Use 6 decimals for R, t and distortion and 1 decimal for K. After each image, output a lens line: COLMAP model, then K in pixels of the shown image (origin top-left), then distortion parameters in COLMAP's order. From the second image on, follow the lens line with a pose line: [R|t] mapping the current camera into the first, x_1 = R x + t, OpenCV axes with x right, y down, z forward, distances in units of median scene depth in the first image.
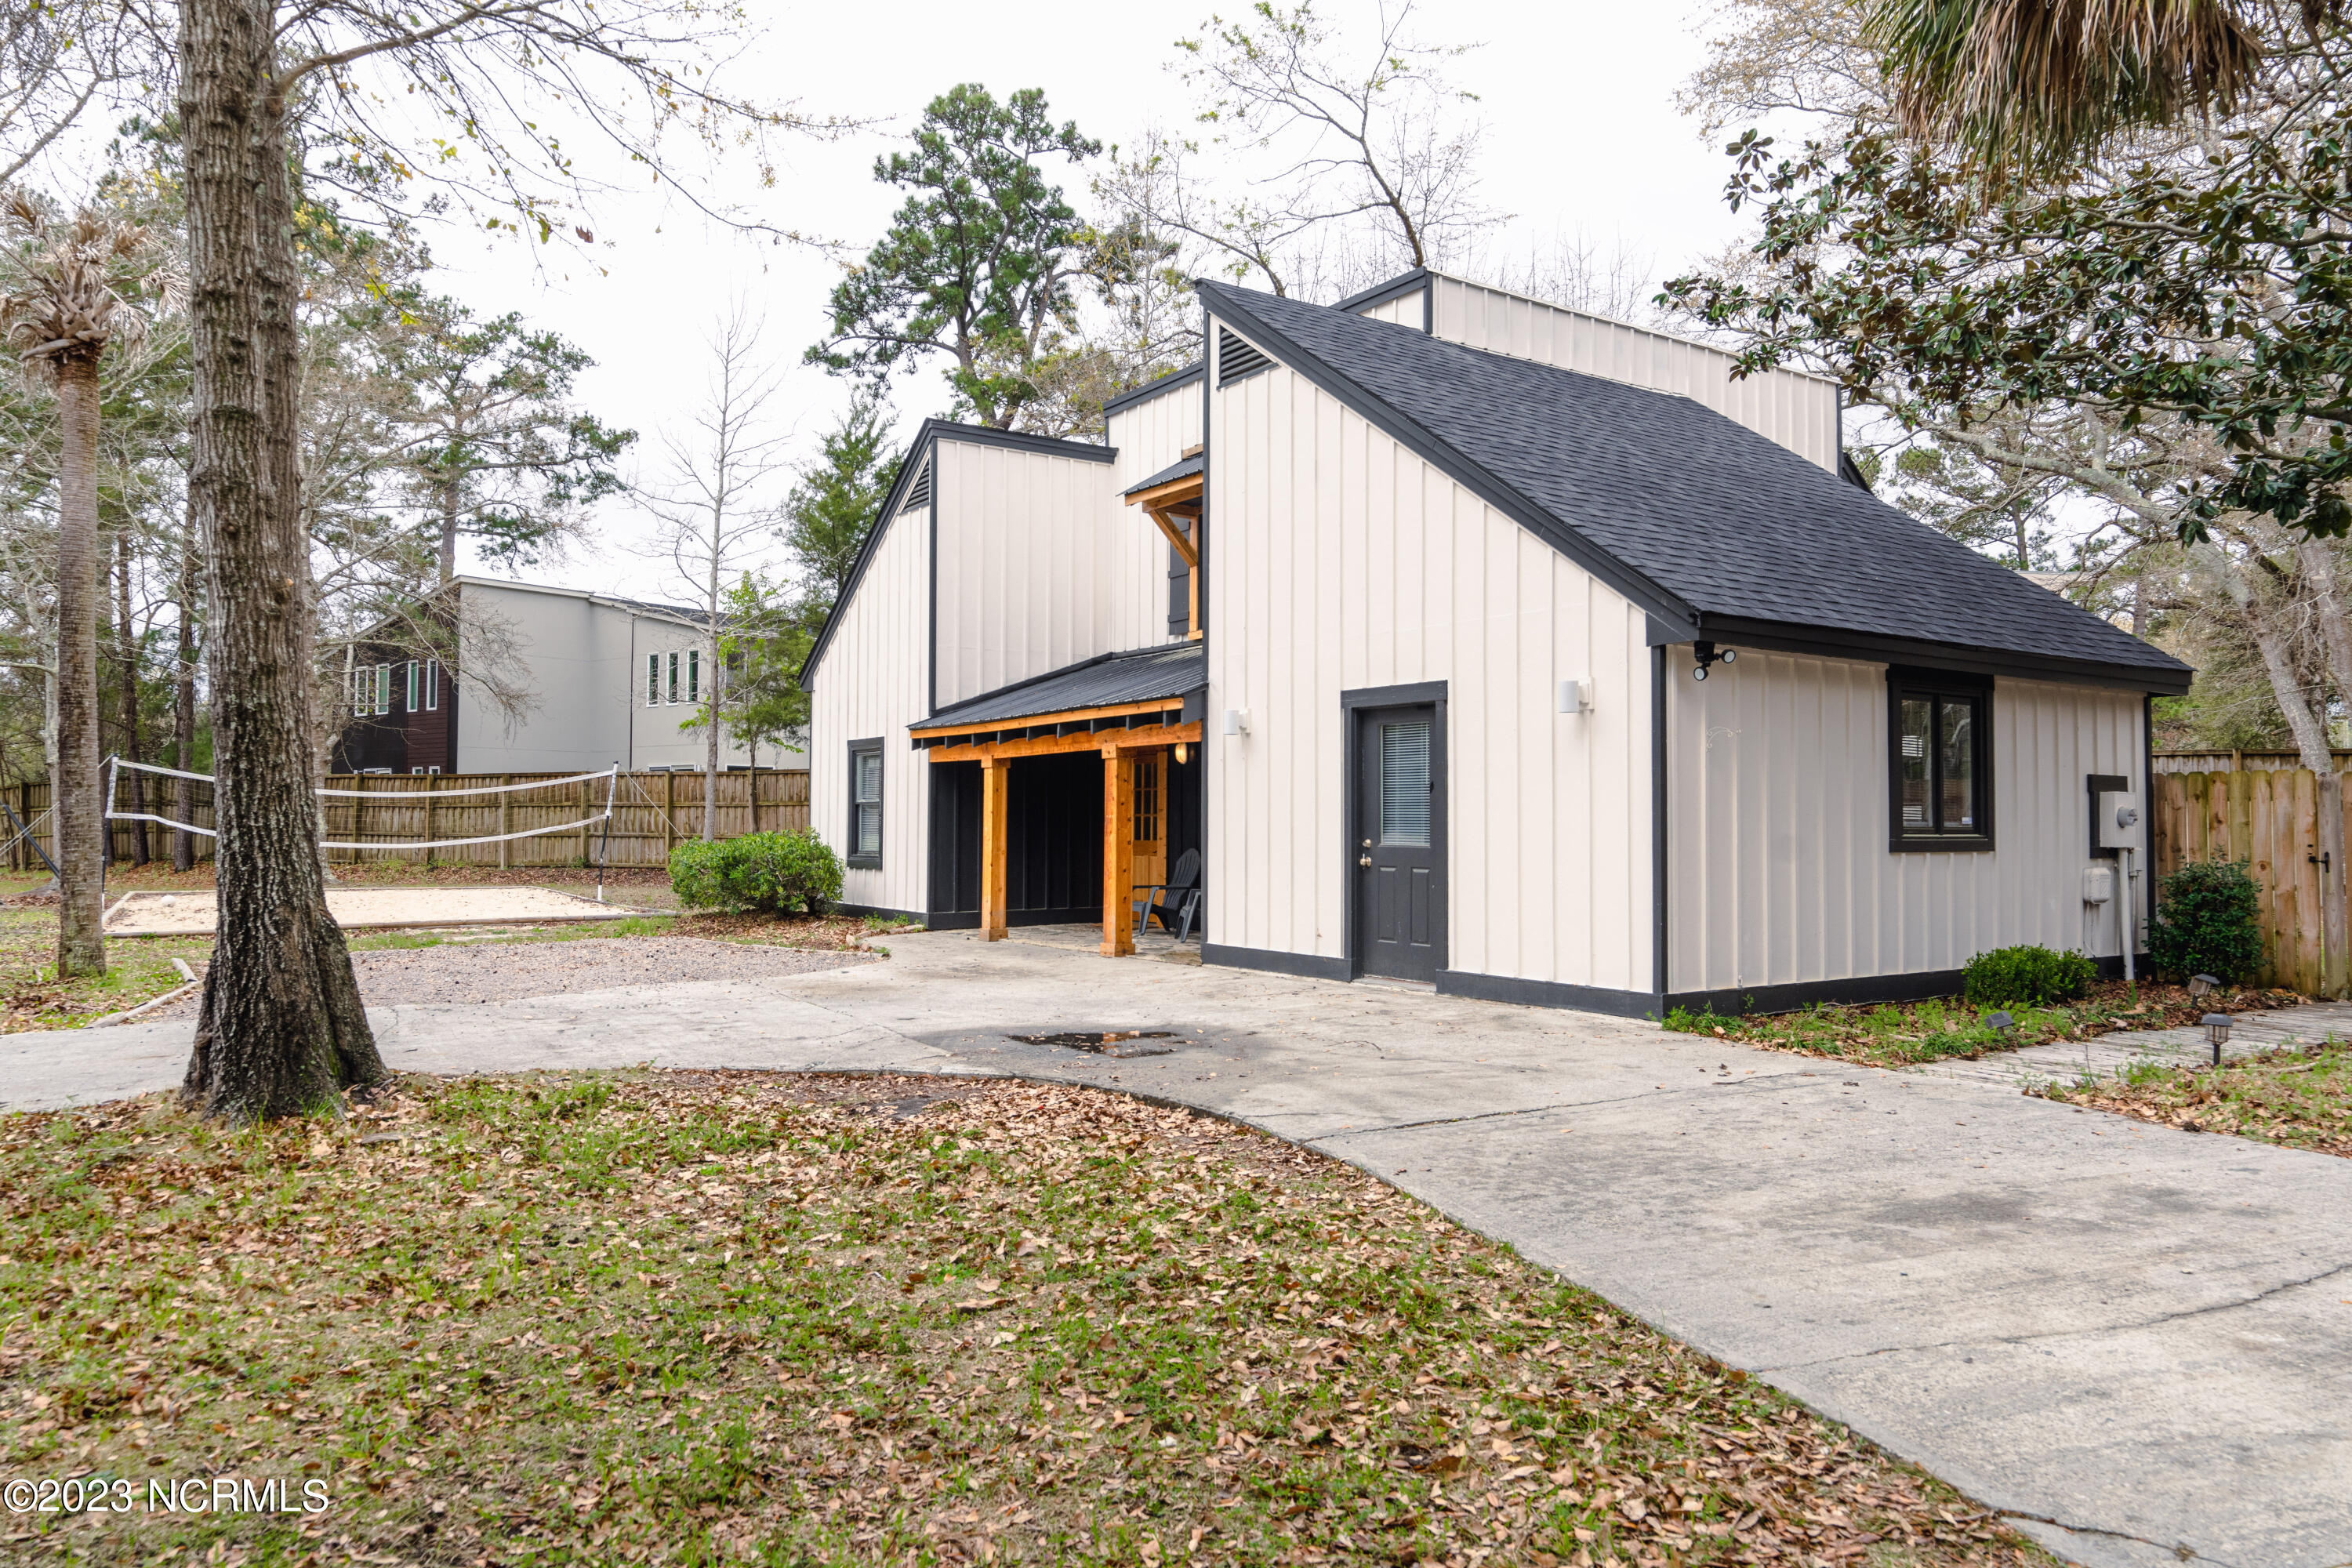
lens RADIAL K [[1563.9, 0, 1176.0], [0, 1563.9, 784.0], [0, 0, 1]] dist [0.000278, 0.000184]
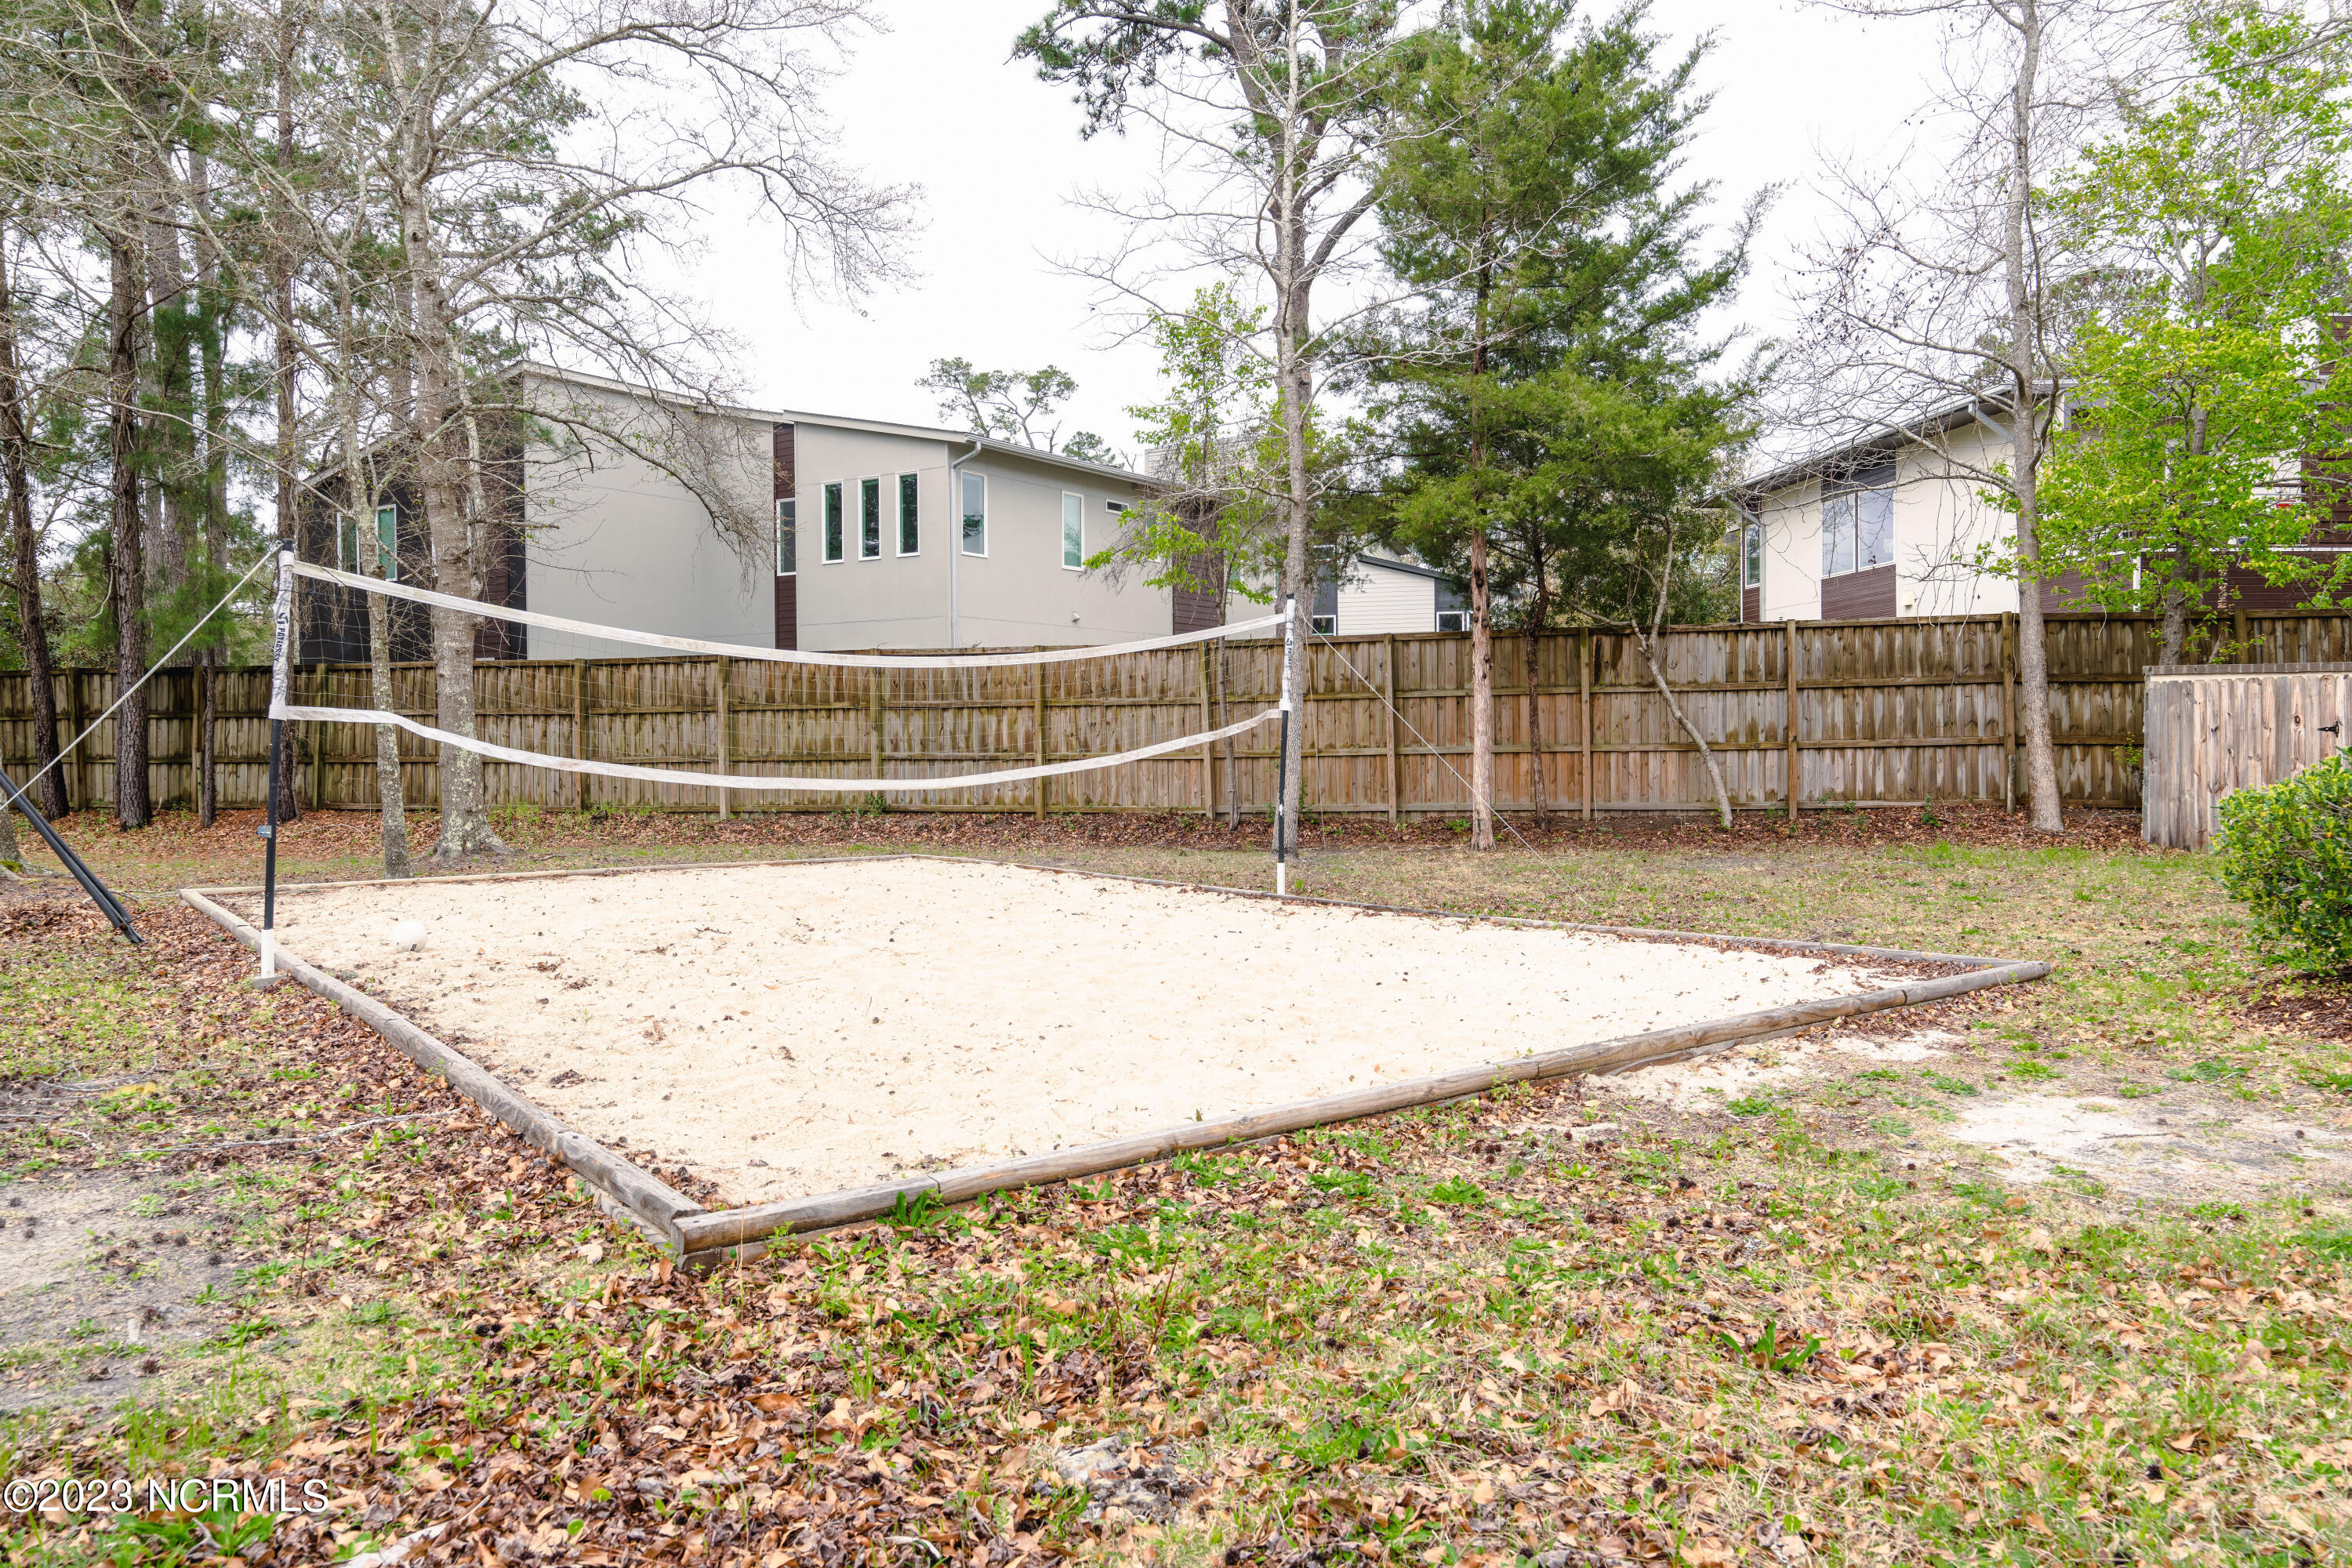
lens RADIAL K [[1699.7, 0, 1176.0], [0, 1699.7, 784.0], [0, 0, 1]] dist [0.002443, 0.000249]
pose [[0.997631, -0.011668, 0.067789, -0.216125], [0.008684, 0.998988, 0.044136, 0.009654], [-0.068235, -0.043443, 0.996723, 0.252728]]
